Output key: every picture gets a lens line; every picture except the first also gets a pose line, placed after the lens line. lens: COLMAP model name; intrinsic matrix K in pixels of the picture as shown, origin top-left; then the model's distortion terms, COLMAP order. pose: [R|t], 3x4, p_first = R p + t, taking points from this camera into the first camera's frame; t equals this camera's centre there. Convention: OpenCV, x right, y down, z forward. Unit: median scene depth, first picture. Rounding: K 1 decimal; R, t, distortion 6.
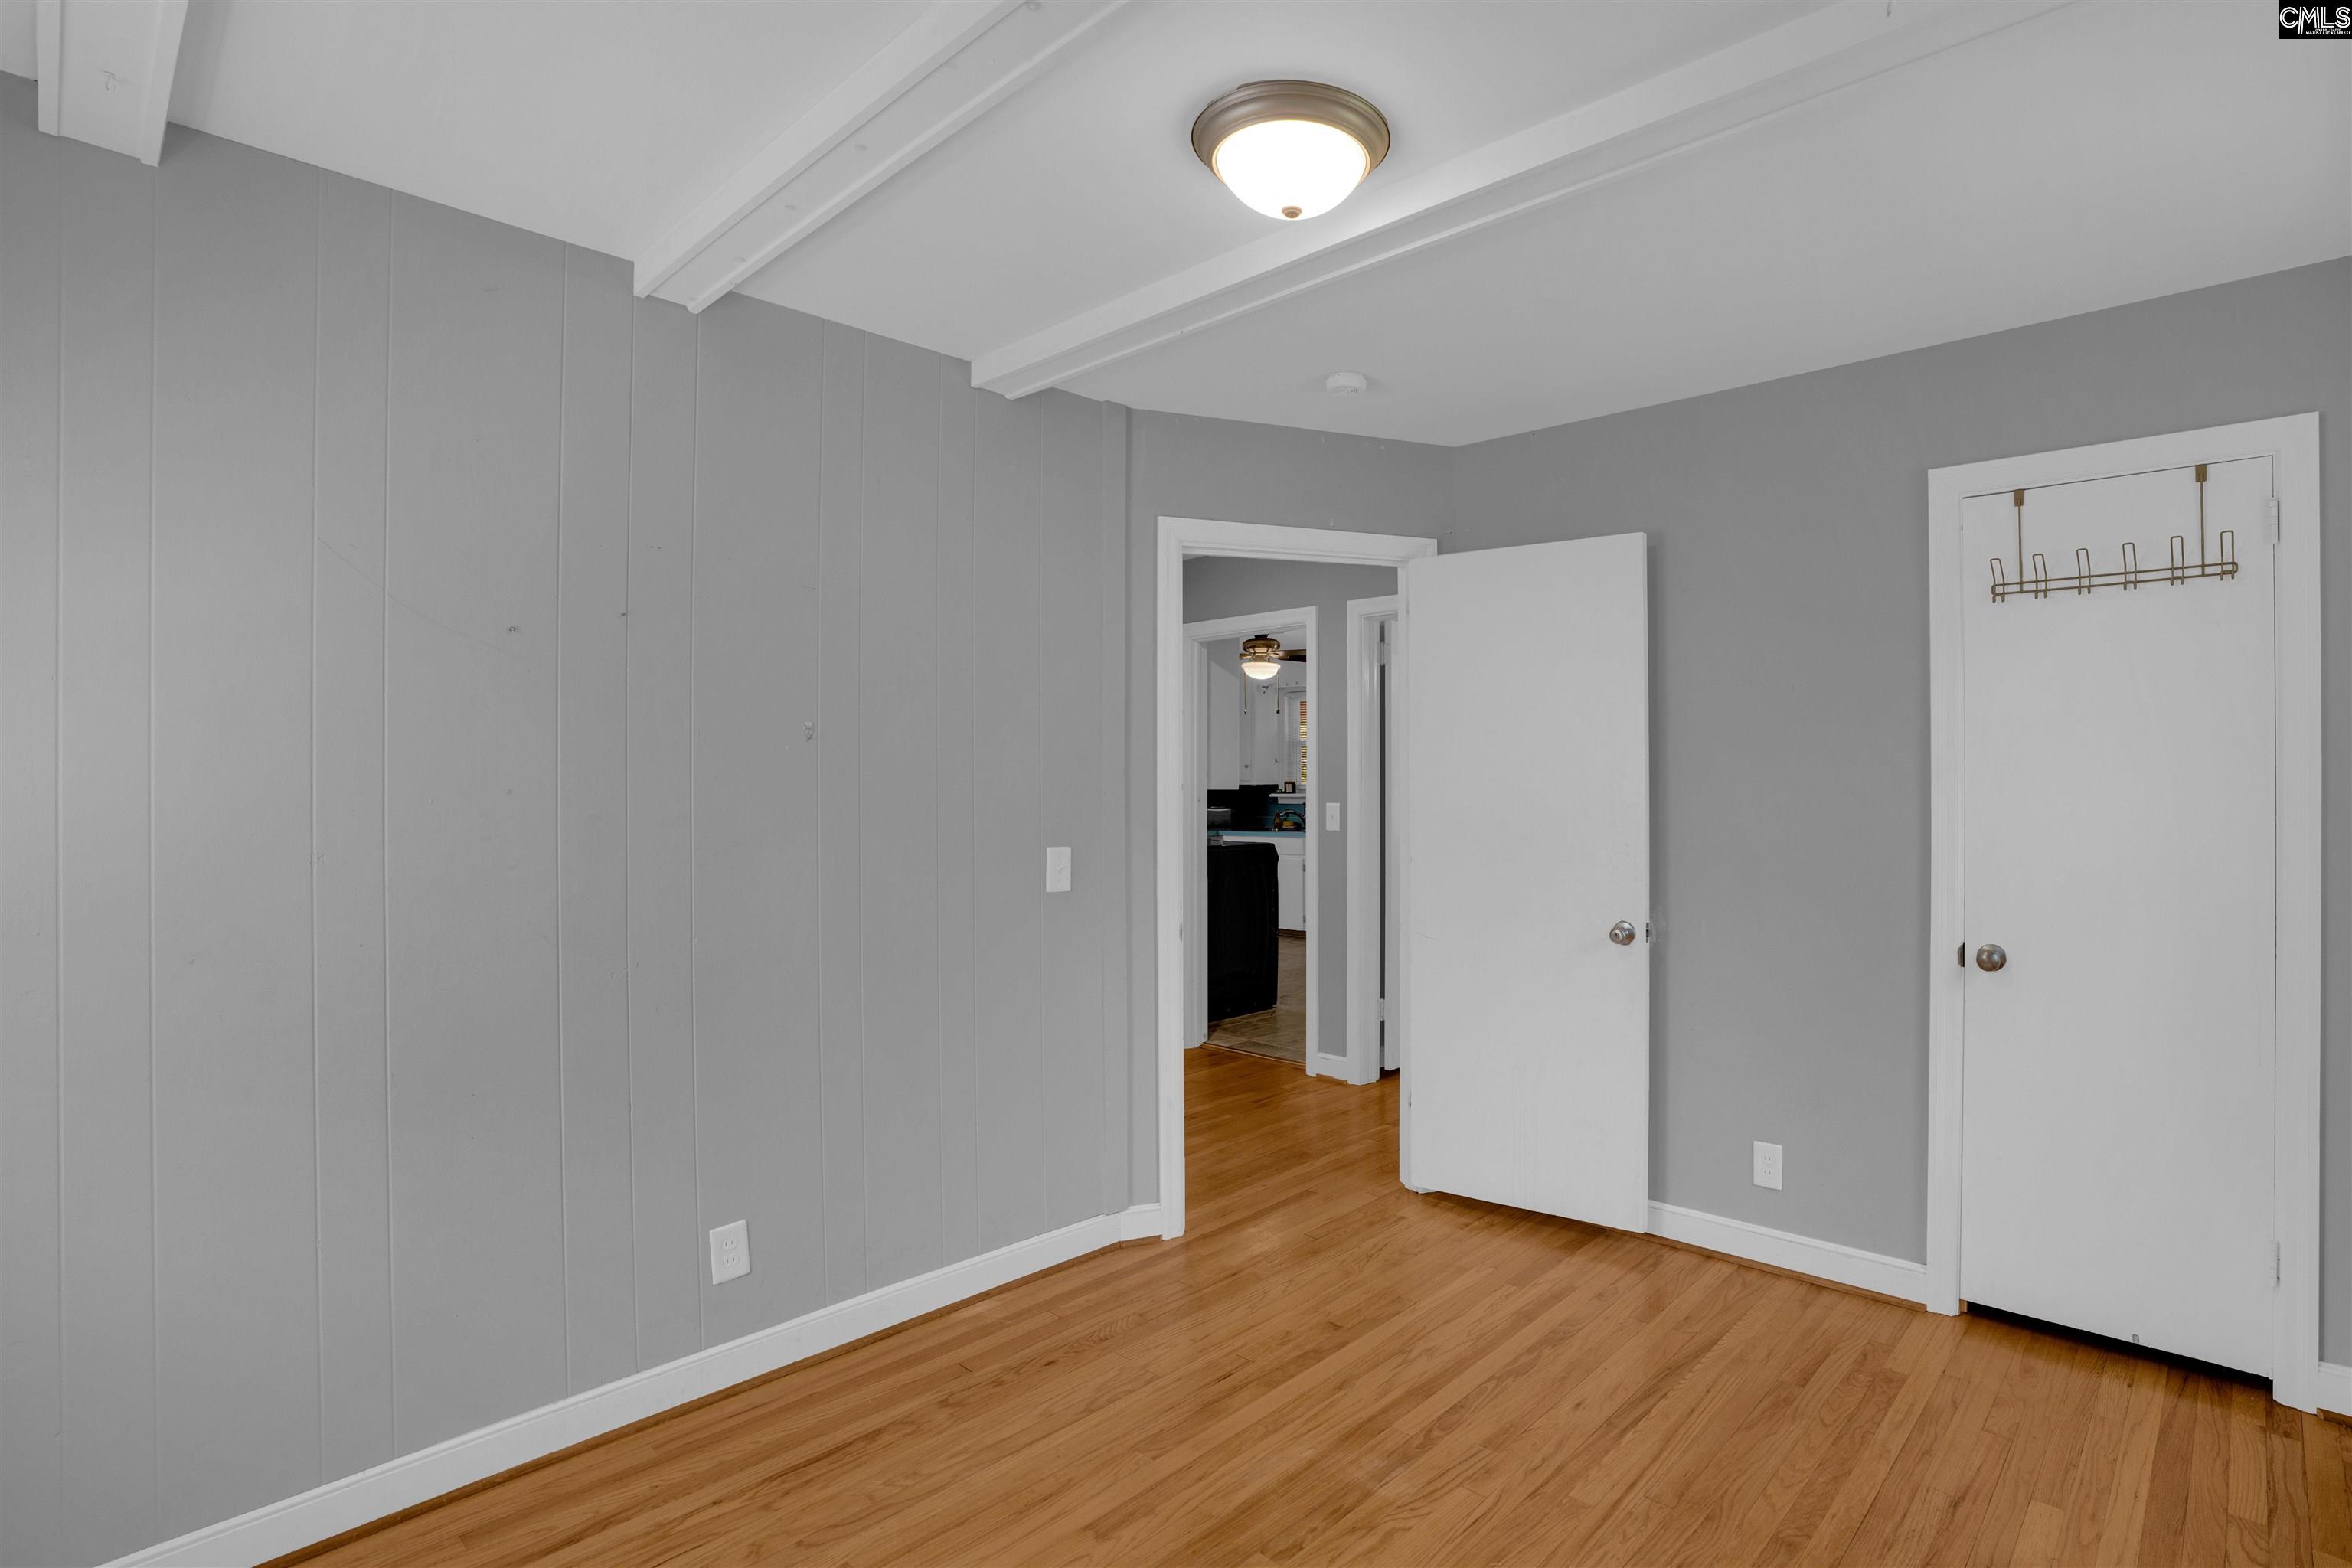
lens RADIAL K [[1107.6, 0, 1264.1], [0, 1107.6, 783.5], [0, 0, 1]] dist [-0.041864, 0.009904]
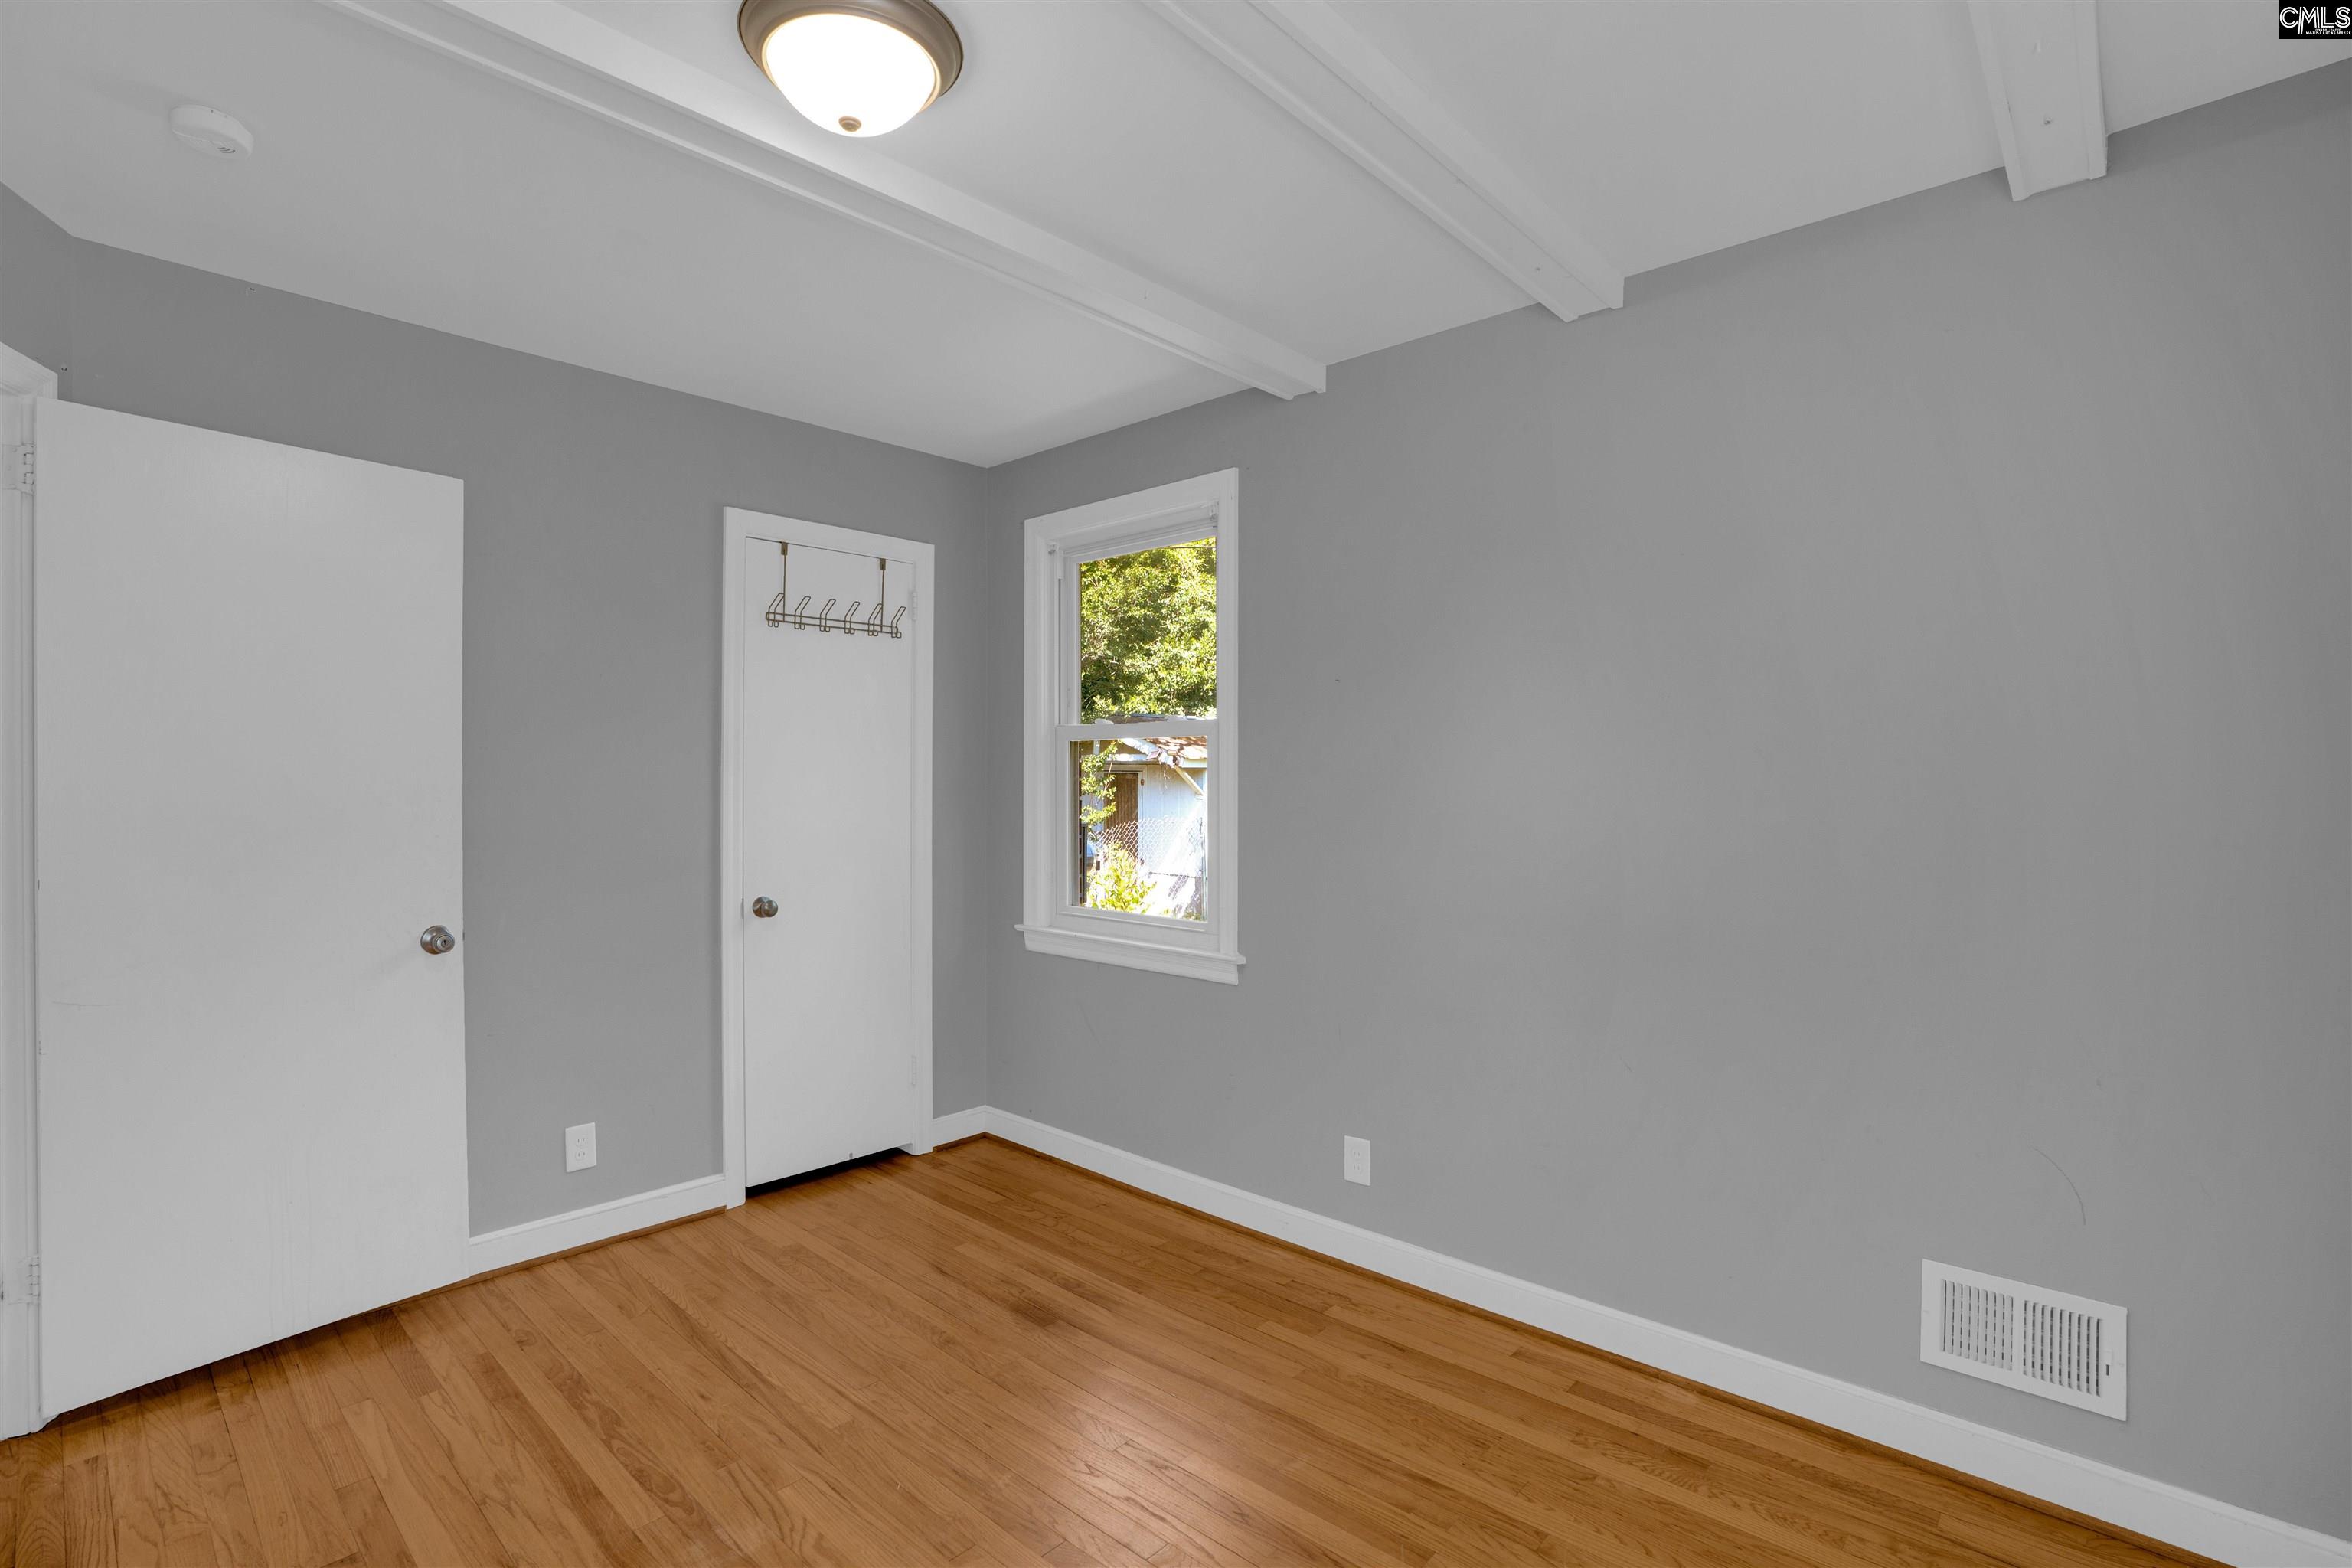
lens RADIAL K [[1126.9, 0, 1138.2], [0, 1126.9, 791.4], [0, 0, 1]] dist [-0.034792, 0.004090]
pose [[0.044277, -0.005235, 0.999006, -0.619558], [0.003610, 0.999981, 0.005080, 0.021826], [-0.999013, 0.003382, 0.044295, 0.510778]]
